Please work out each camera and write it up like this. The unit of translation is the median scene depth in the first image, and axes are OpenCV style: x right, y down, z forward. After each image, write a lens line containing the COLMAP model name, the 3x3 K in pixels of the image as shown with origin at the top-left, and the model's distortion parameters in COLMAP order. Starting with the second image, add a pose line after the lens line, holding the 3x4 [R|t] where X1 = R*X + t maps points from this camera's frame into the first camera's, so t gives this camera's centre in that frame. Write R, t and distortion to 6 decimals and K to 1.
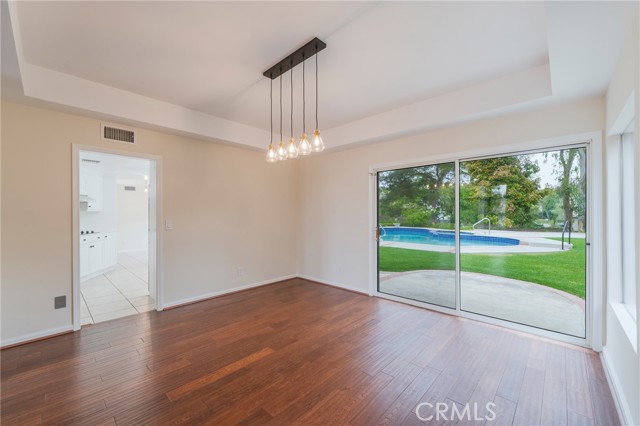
lens RADIAL K [[259.4, 0, 303.7], [0, 259.4, 211.3], [0, 0, 1]] dist [-0.000483, -0.000700]
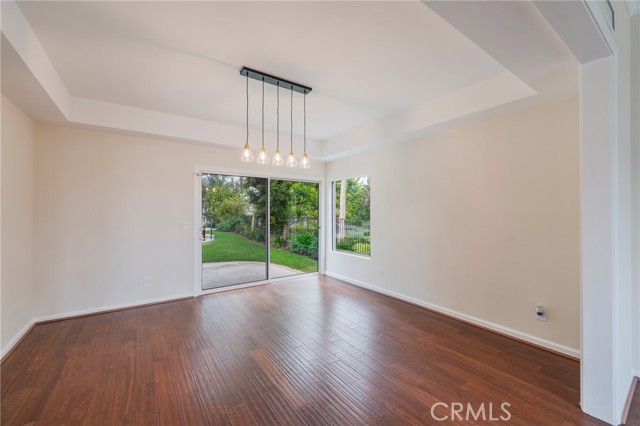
lens RADIAL K [[259.4, 0, 318.7], [0, 259.4, 214.7], [0, 0, 1]] dist [-0.000483, -0.000700]
pose [[0.198125, -0.004340, 0.980167, -0.825104], [-0.009919, 0.999930, 0.006433, -0.003440], [-0.980126, -0.010996, 0.198069, 0.444805]]
